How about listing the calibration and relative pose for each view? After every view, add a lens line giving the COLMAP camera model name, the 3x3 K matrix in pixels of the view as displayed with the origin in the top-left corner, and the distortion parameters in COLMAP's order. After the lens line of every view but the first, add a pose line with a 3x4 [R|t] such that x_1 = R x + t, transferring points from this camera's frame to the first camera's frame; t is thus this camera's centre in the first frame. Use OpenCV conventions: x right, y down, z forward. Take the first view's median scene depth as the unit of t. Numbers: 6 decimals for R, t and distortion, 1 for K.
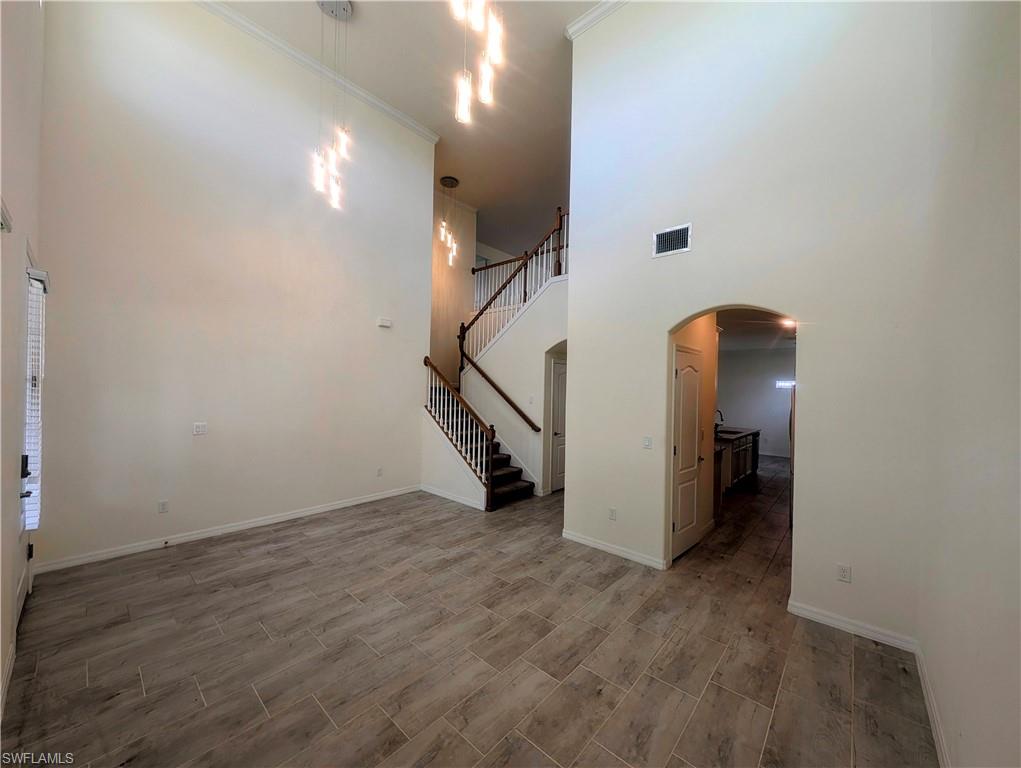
lens RADIAL K [[385.6, 0, 504.9], [0, 385.6, 382.1], [0, 0, 1]] dist [-0.000432, -0.001084]
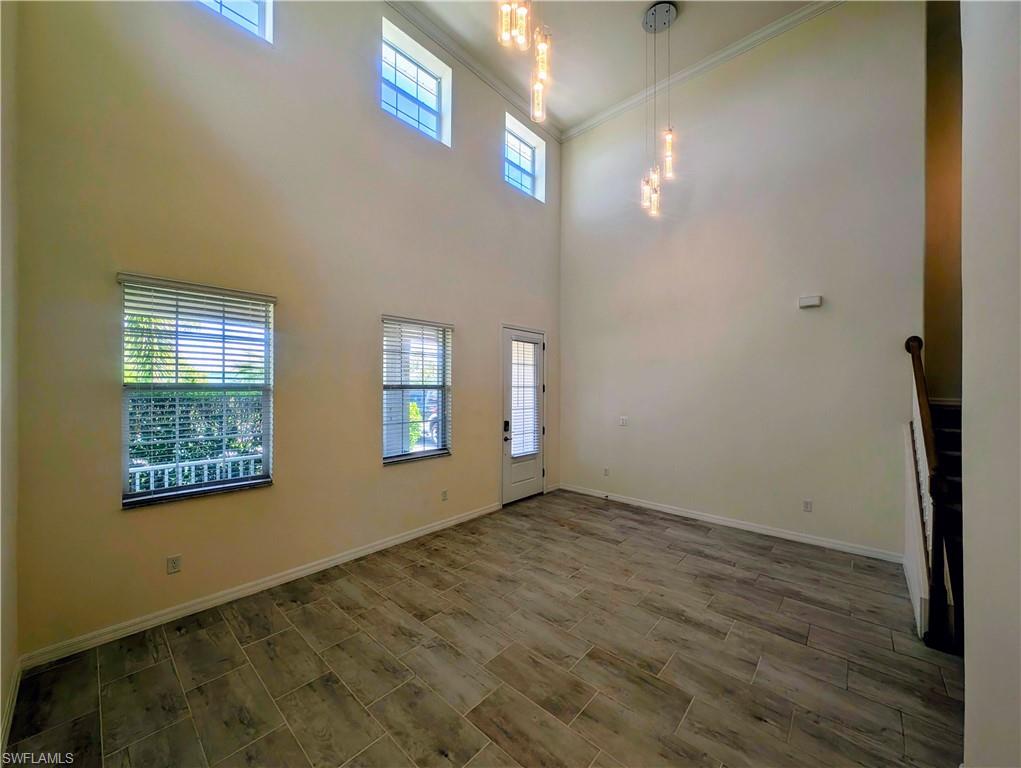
lens RADIAL K [[385.6, 0, 504.9], [0, 385.6, 385.0], [0, 0, 1]] dist [-0.000432, -0.001084]
pose [[0.007038, -0.015627, -0.999853, 0.622802], [0.002827, 0.999874, -0.015608, 0.021048], [0.999971, -0.002717, 0.007082, 0.652771]]
